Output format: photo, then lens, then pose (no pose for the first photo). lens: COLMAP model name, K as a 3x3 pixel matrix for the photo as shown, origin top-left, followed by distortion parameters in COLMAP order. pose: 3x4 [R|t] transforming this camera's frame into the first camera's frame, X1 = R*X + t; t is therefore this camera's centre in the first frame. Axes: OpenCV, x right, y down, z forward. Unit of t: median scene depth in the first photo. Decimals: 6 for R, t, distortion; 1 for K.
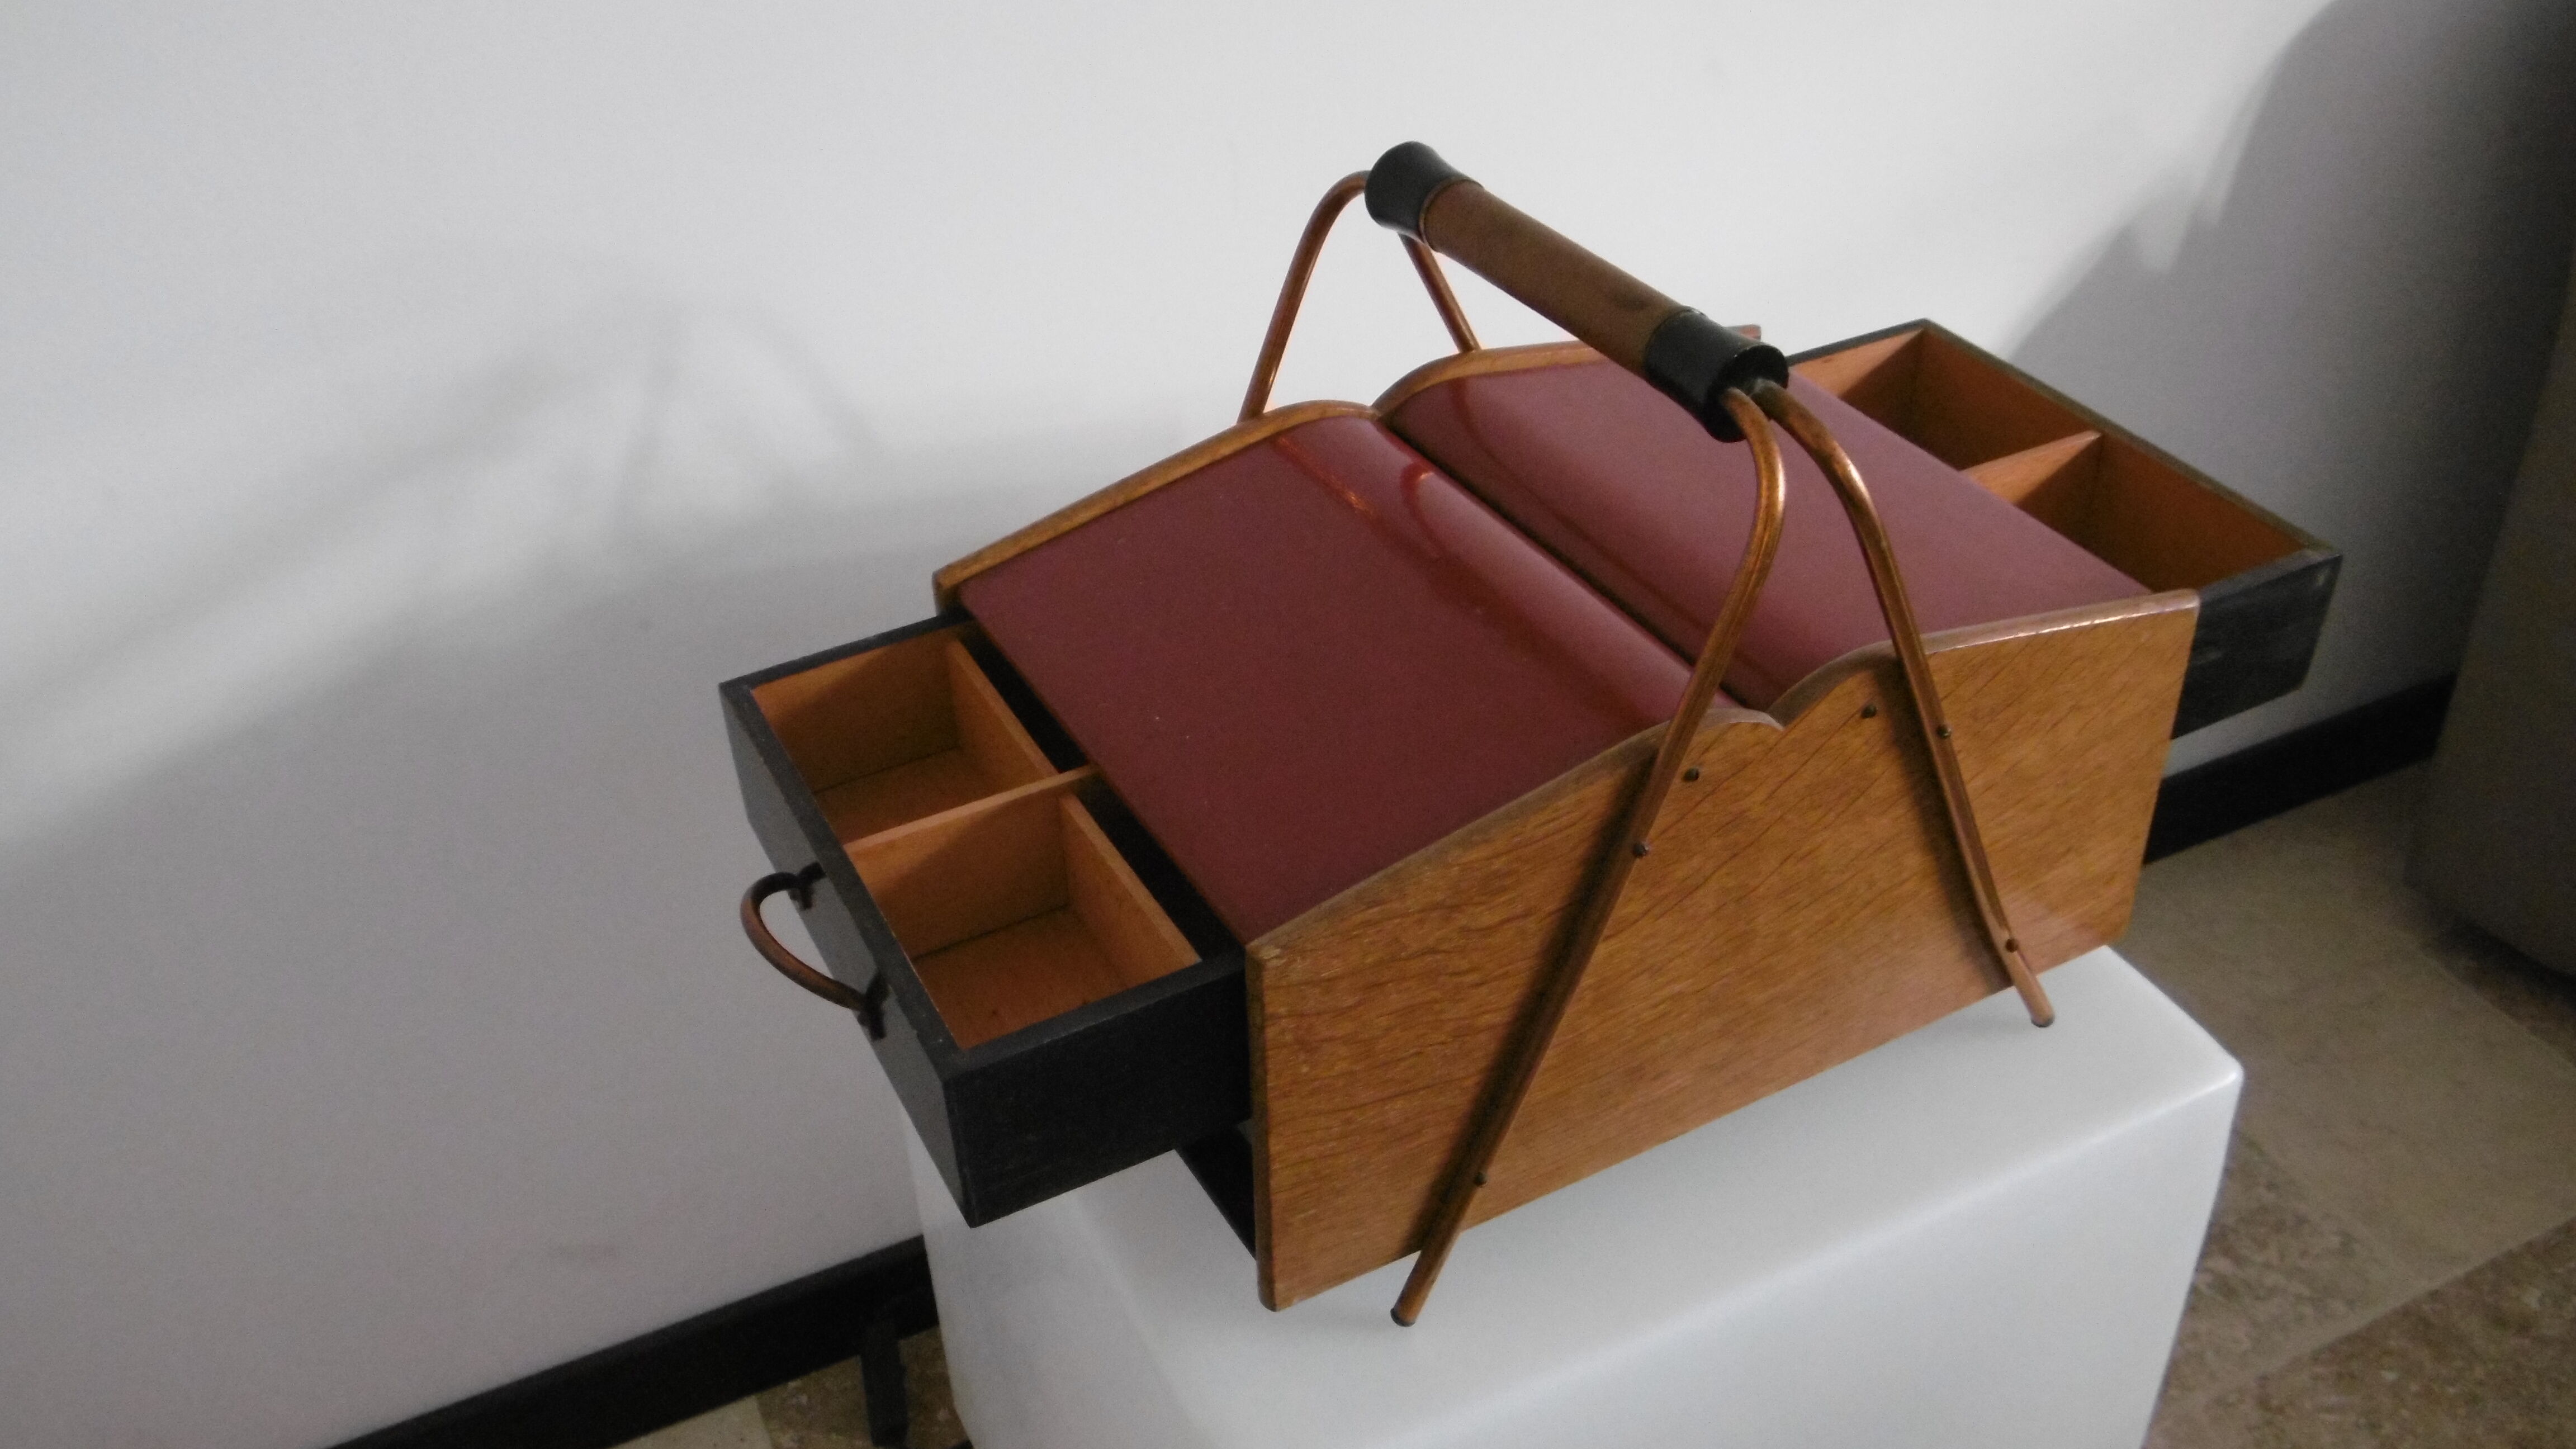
lens RADIAL K [[2360.9, 0, 1288.0], [0, 2360.9, 724.5], [0, 0, 1]] dist [-0.052047, 0.000996]
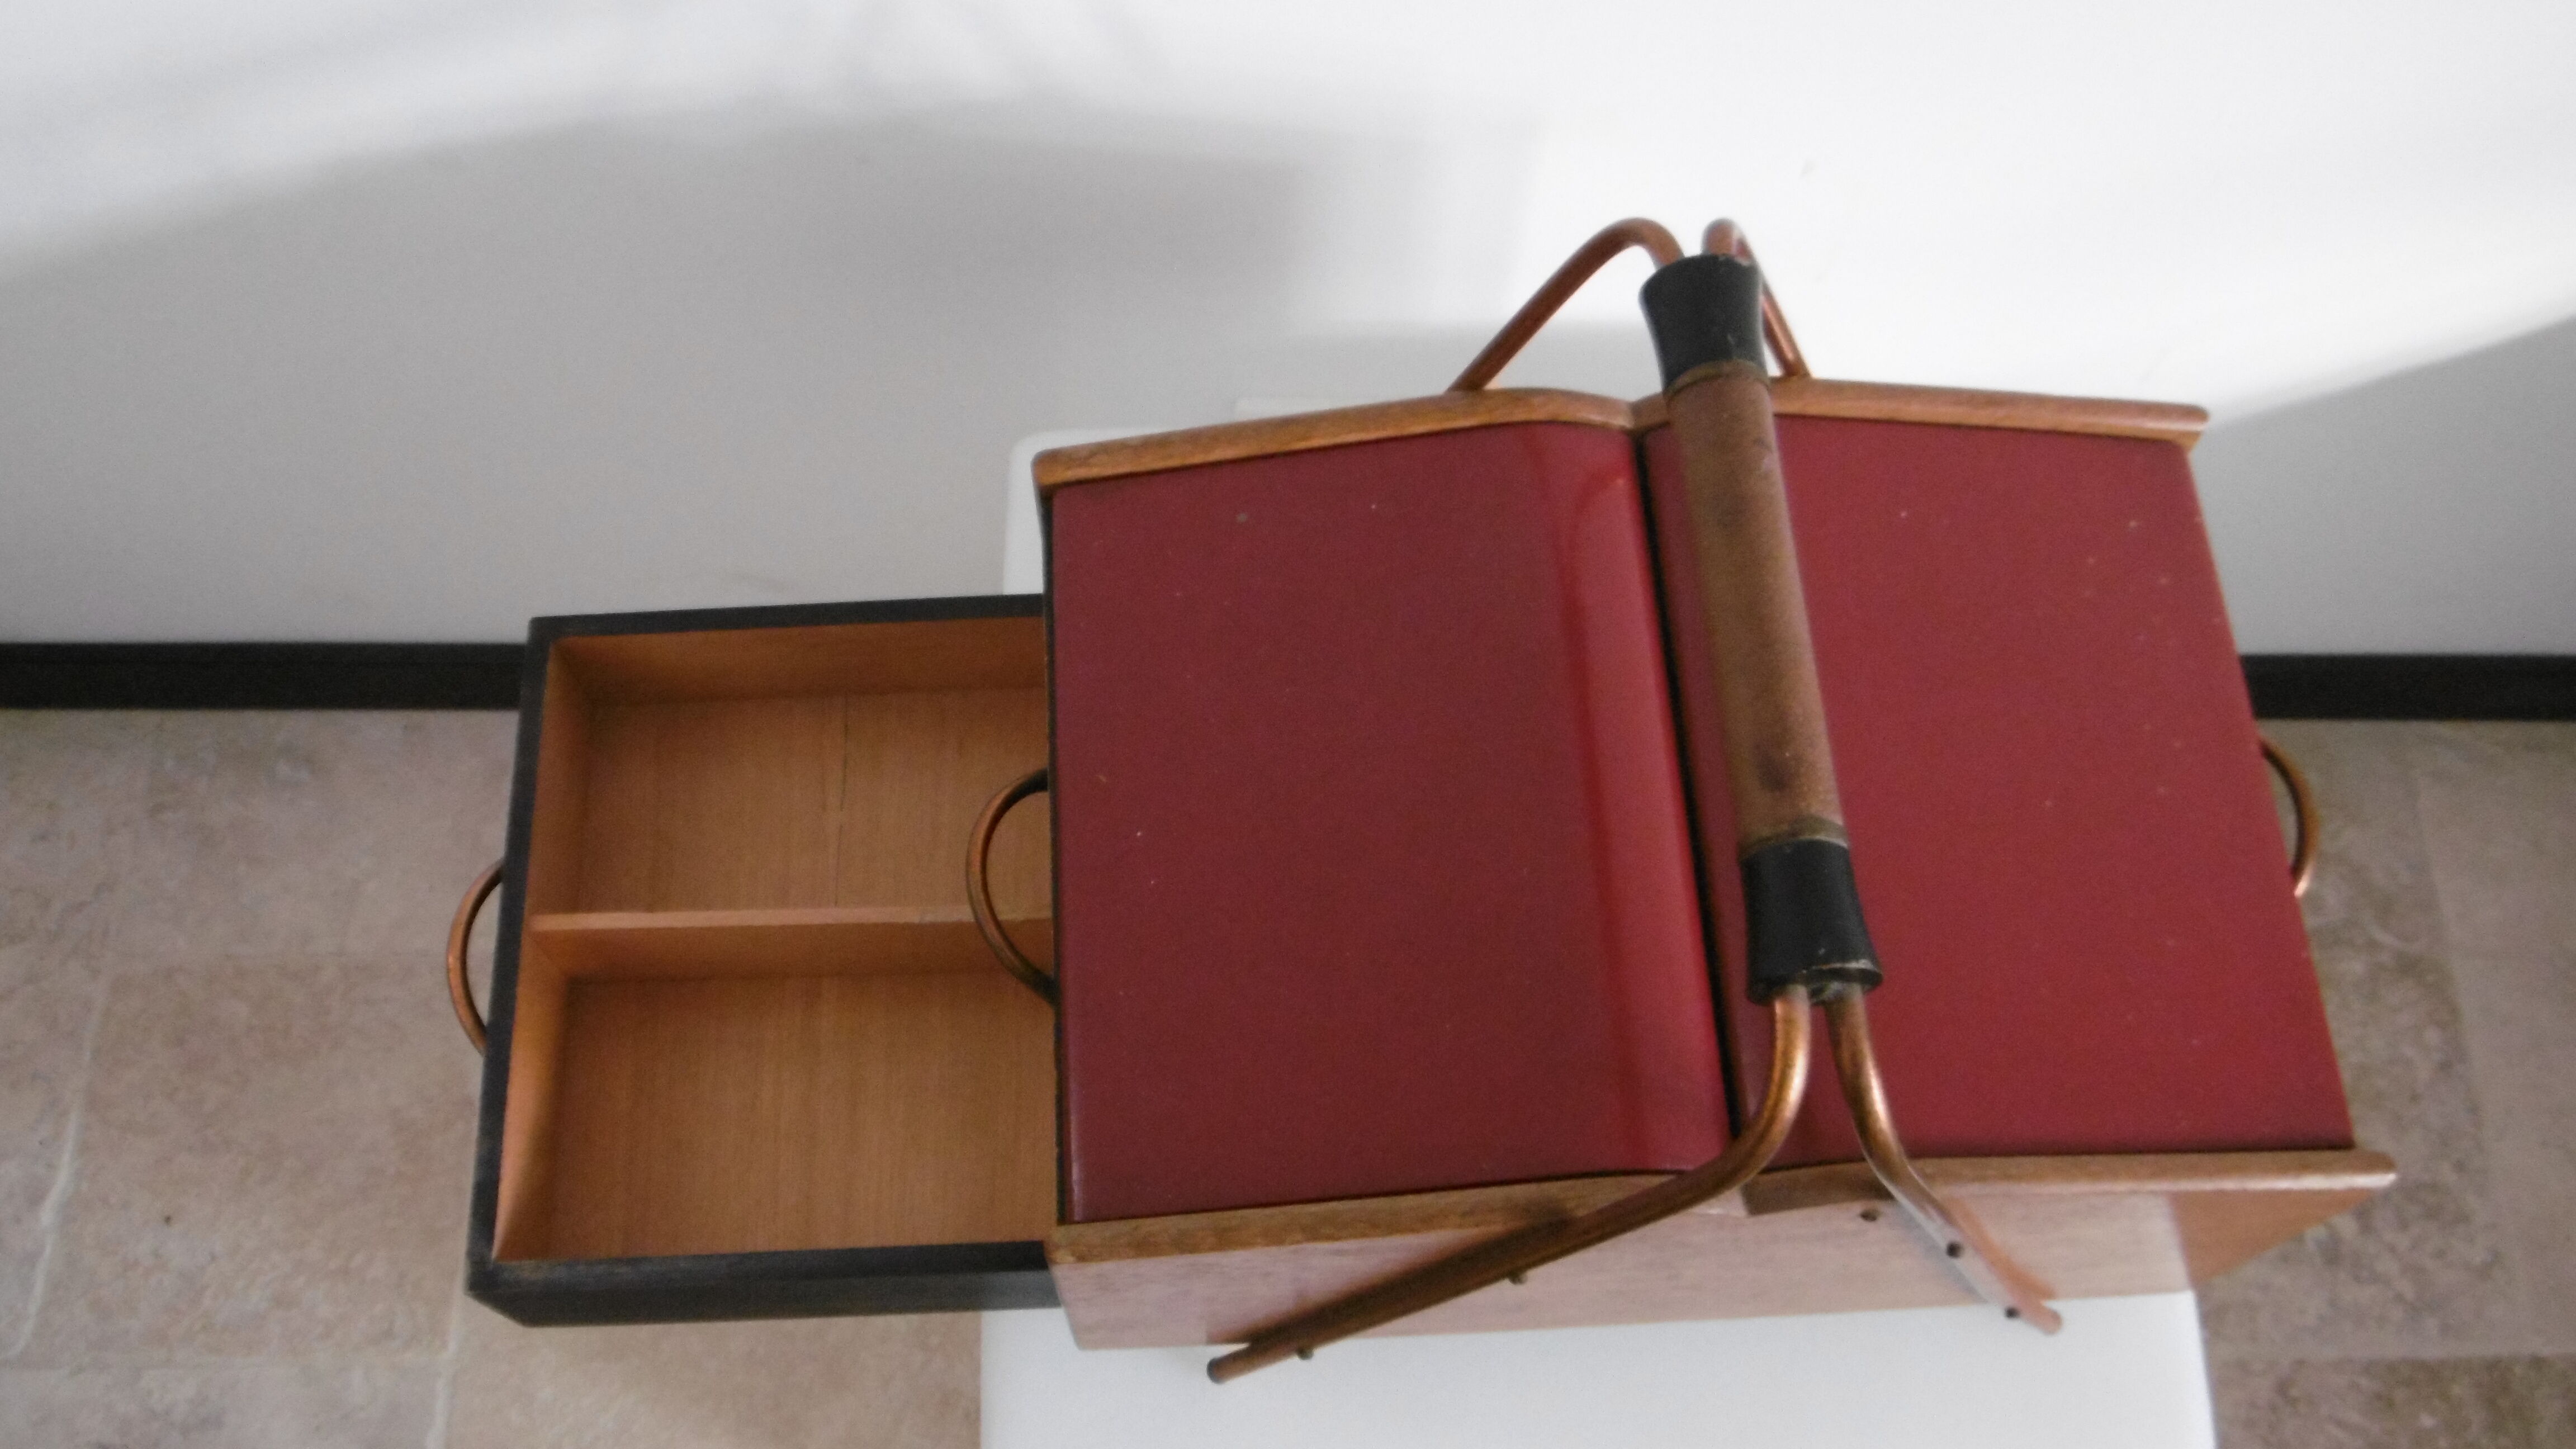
lens RADIAL K [[2372.0, 0, 1264.1], [0, 2372.0, 710.7], [0, 0, 1]] dist [-0.047288, -0.010908]
pose [[0.899762, 0.416753, -0.129403, 0.076460], [-0.292457, 0.795974, 0.529995, -0.498174], [0.323878, -0.439025, 0.838069, 0.275735]]
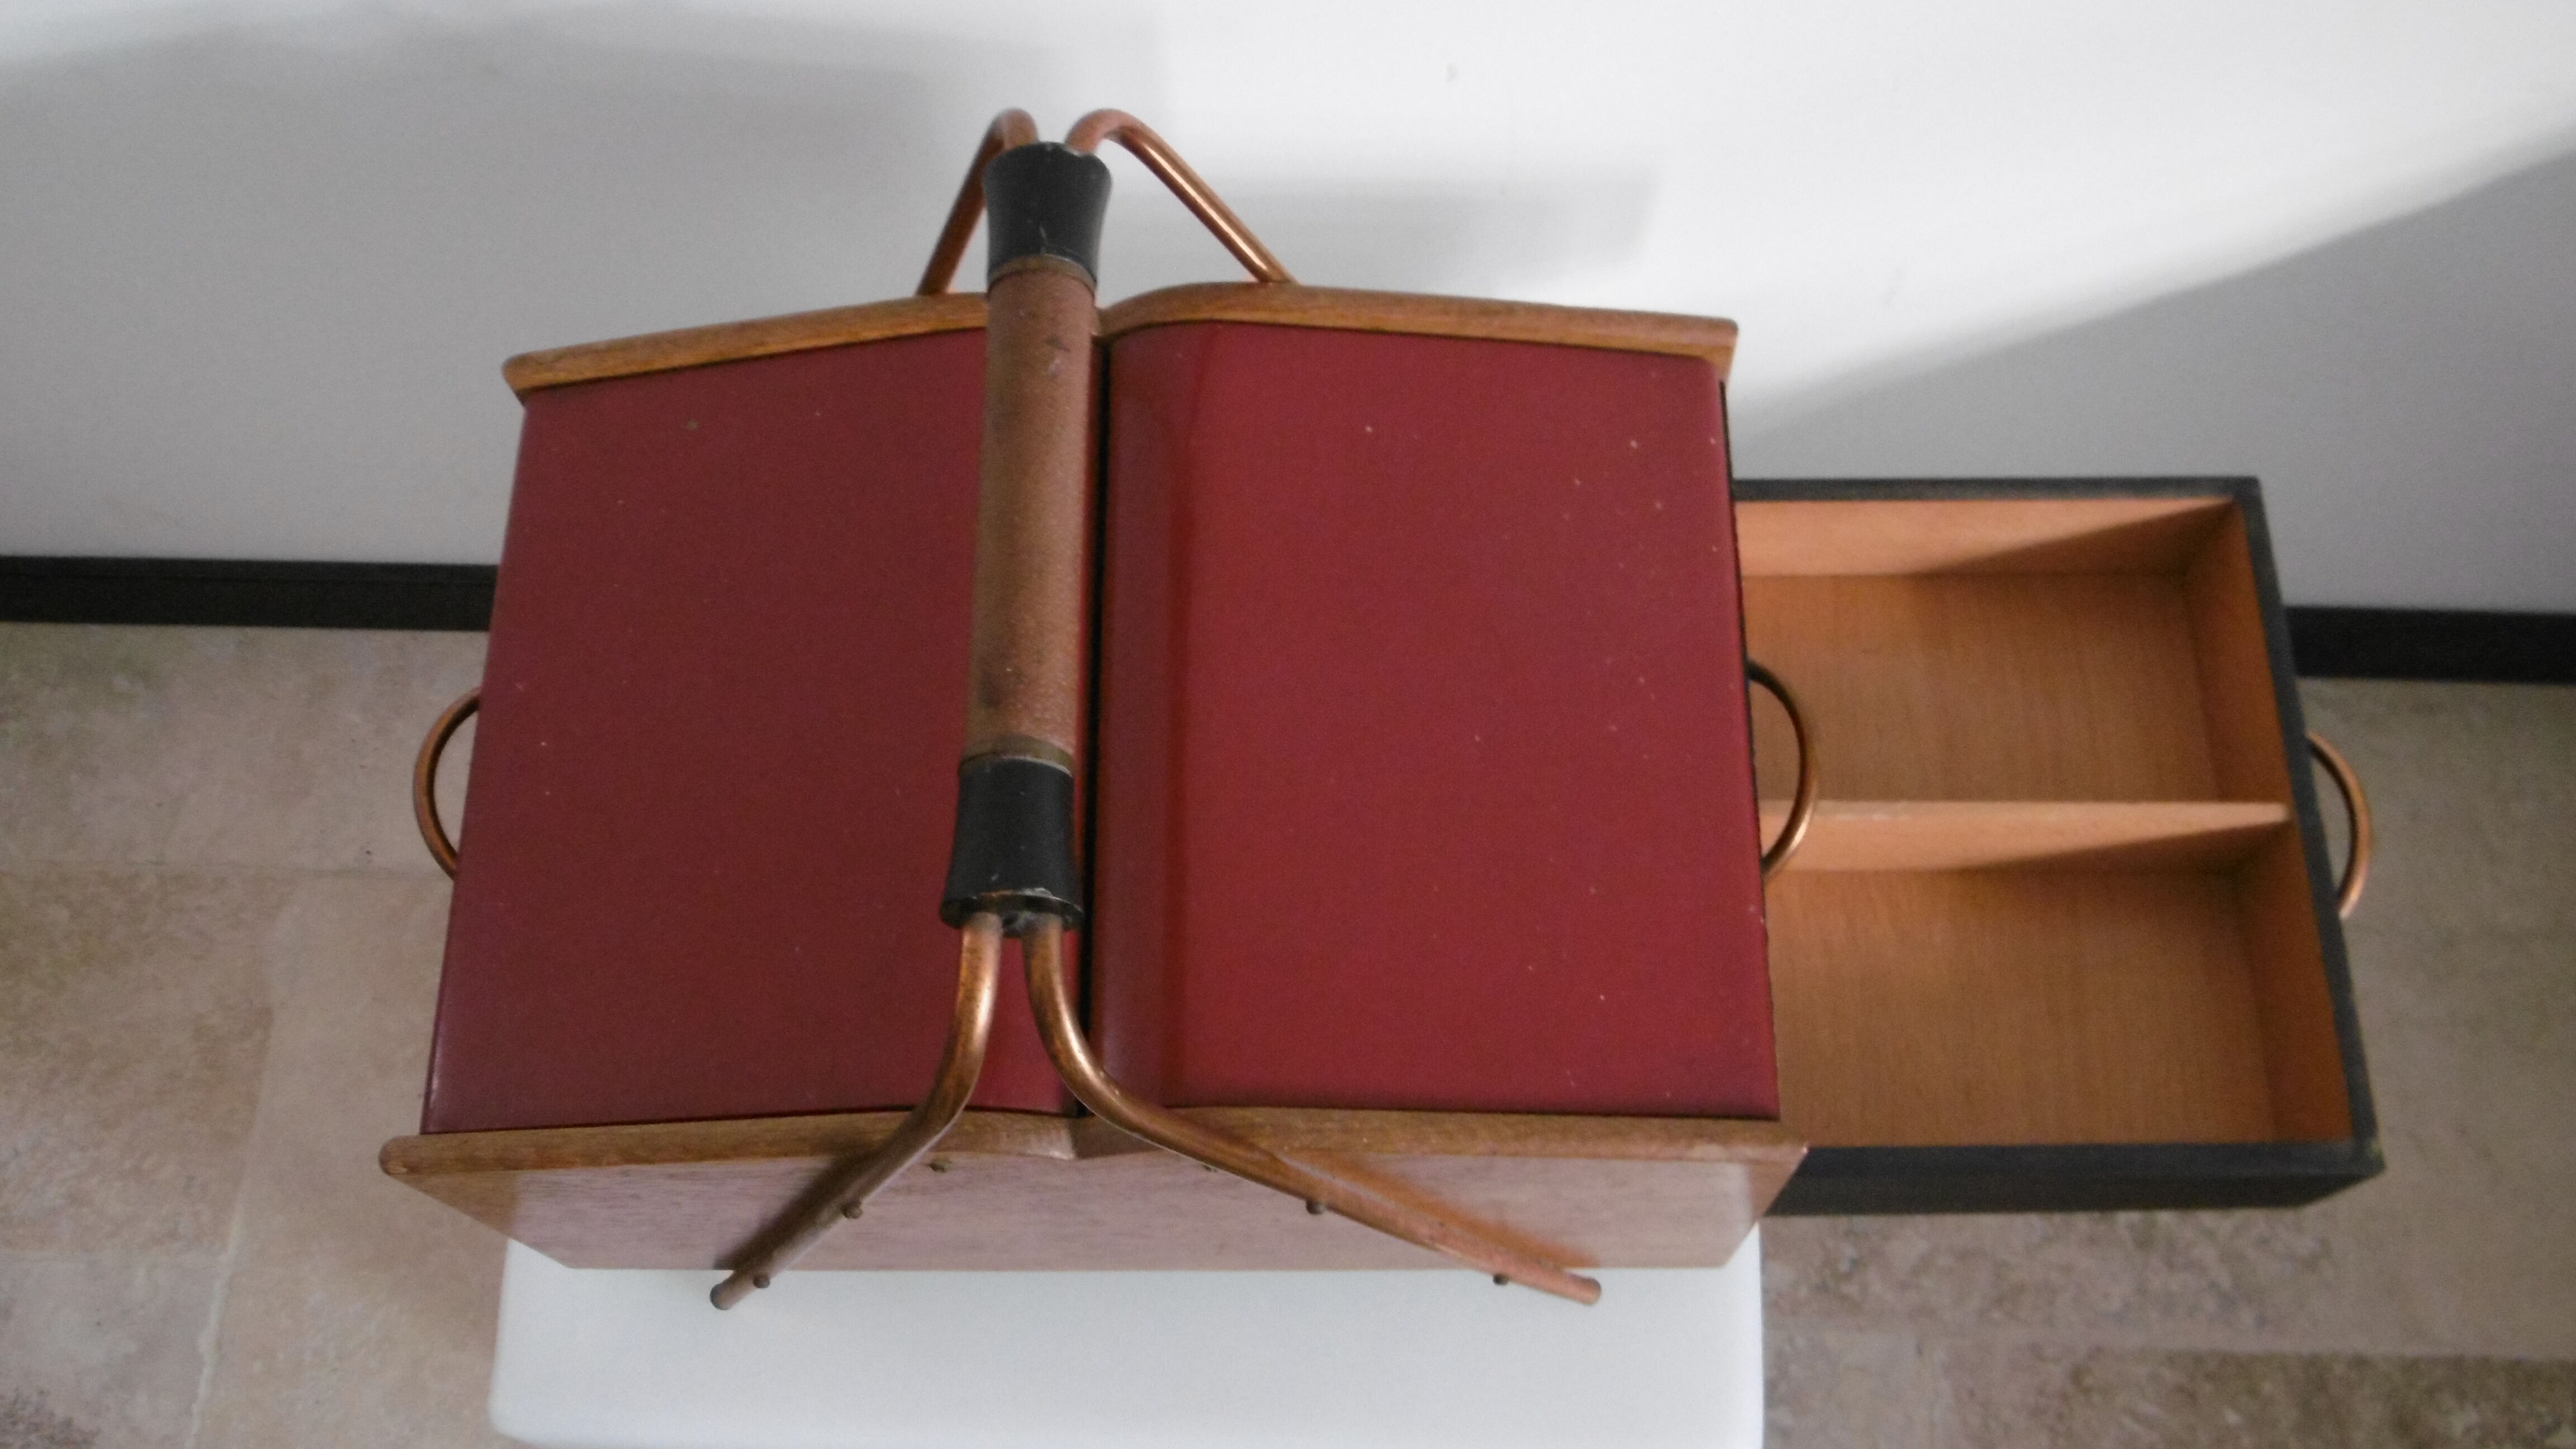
lens RADIAL K [[2364.4, 0, 1312.9], [0, 2364.4, 725.9], [0, 0, 1]] dist [-0.060209, 0.019470]
pose [[0.878047, 0.440728, -0.186524, 0.333802], [-0.267452, 0.775102, 0.572438, -0.548870], [0.396865, -0.452742, 0.798450, 0.407990]]
